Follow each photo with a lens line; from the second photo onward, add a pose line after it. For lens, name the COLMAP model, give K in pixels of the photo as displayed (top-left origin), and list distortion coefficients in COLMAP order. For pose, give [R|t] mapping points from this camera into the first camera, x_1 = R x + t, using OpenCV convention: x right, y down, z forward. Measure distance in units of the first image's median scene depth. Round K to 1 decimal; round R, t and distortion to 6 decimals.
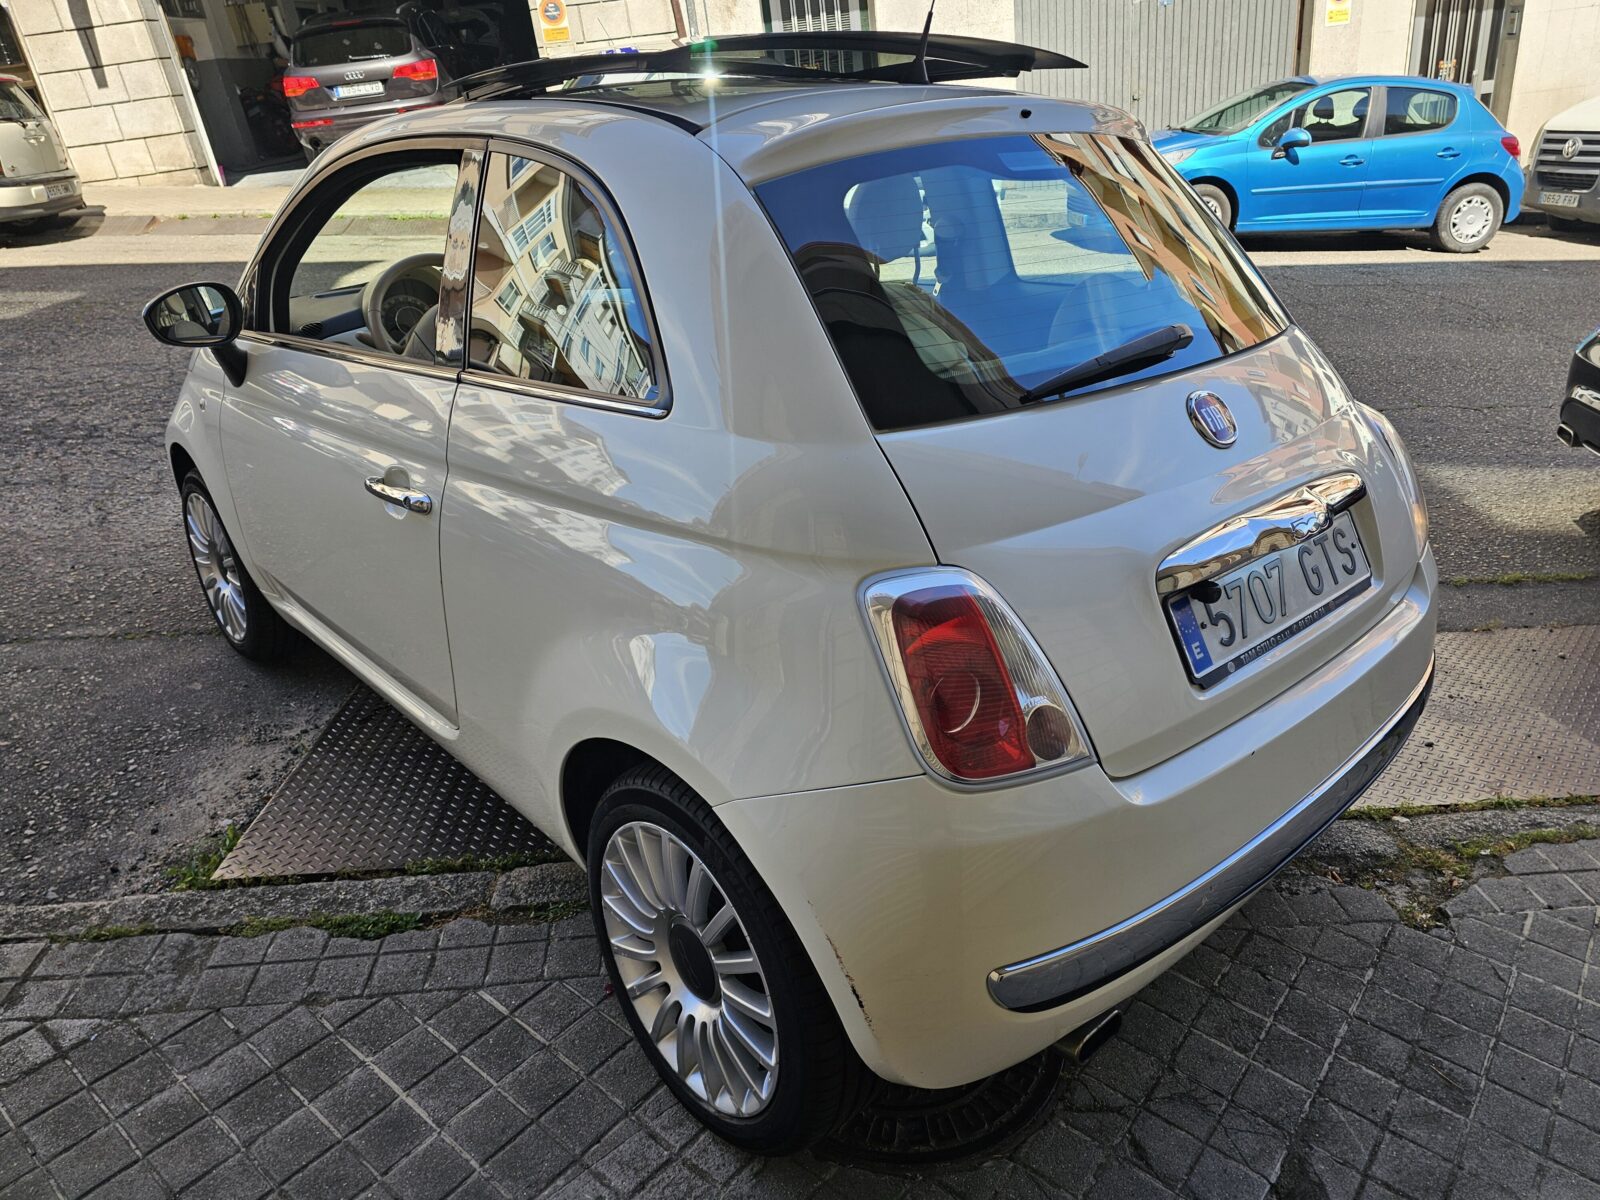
lens RADIAL K [[1068.2, 0, 809.2], [0, 1068.2, 607.4], [0, 0, 1]] dist [0.077568, -0.071681]
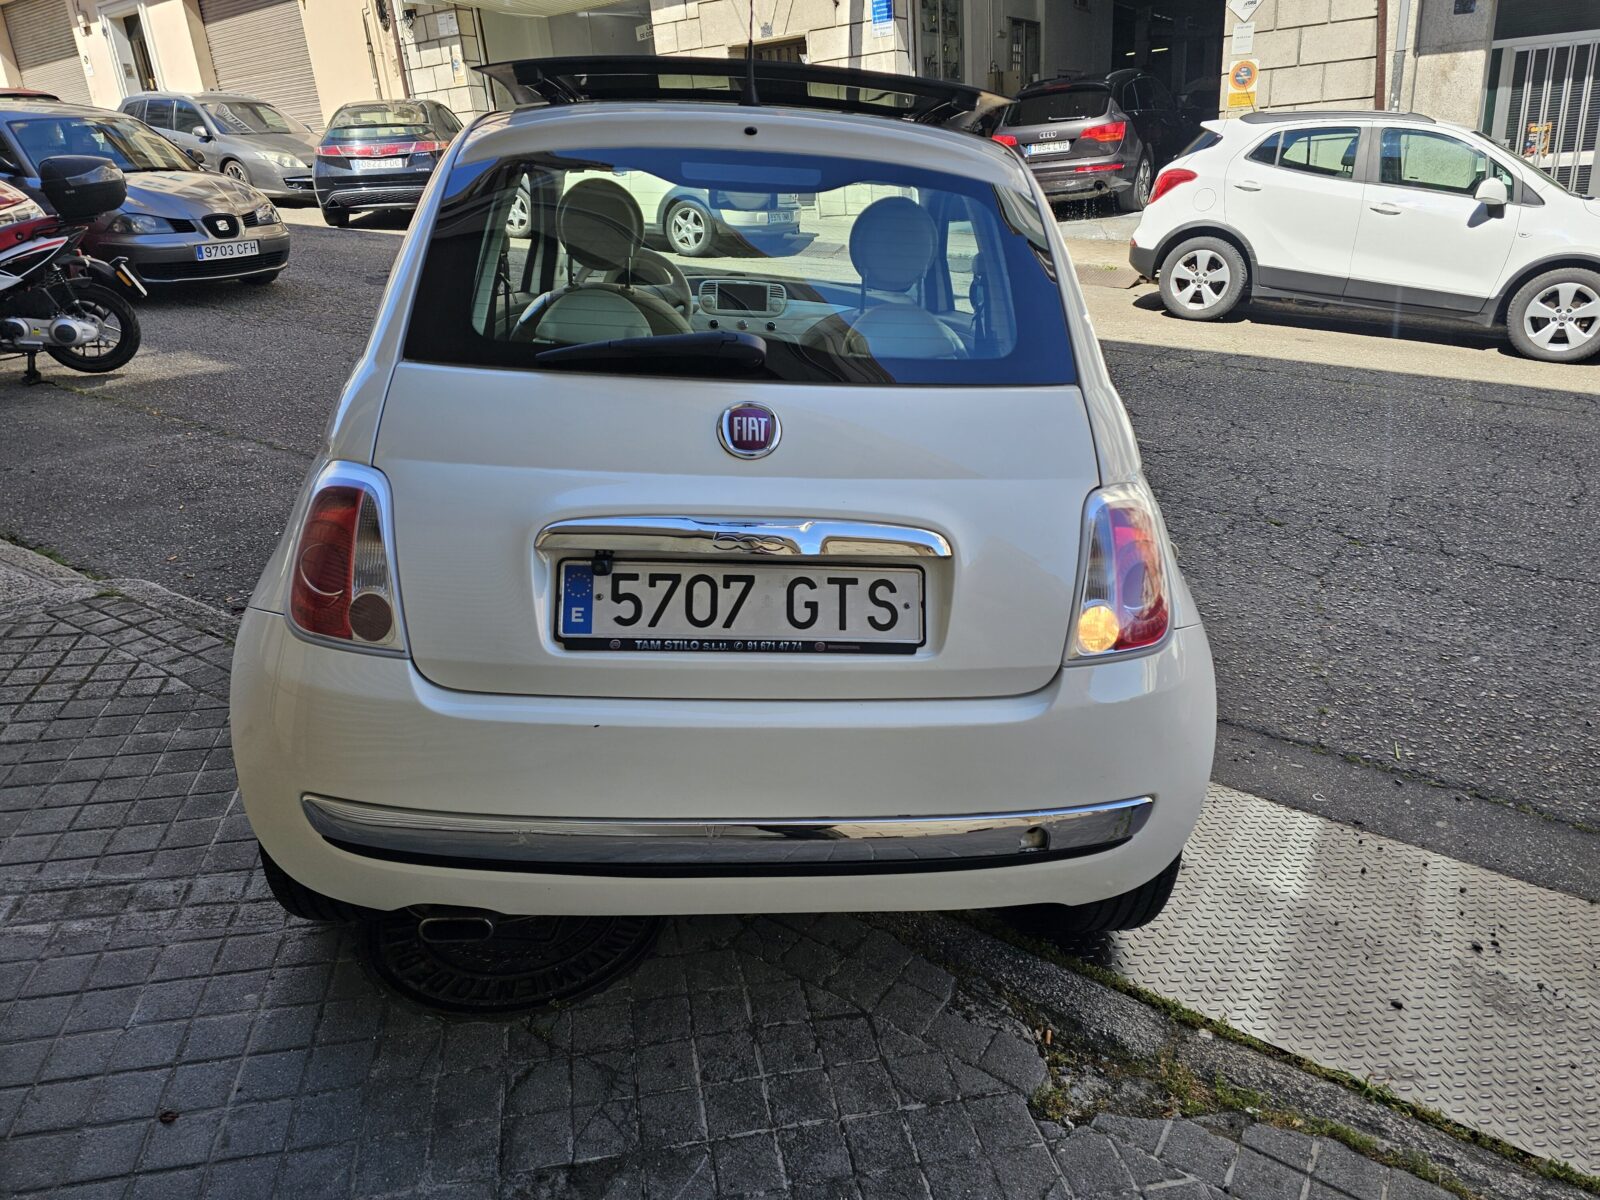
lens RADIAL K [[1068.2, 0, 809.2], [0, 1068.2, 607.4], [0, 0, 1]] dist [0.077568, -0.071681]
pose [[0.782906, 0.274337, -0.558388, 0.144618], [-0.302415, 0.952170, 0.043791, -0.010708], [0.543693, 0.134581, 0.828424, 0.029921]]
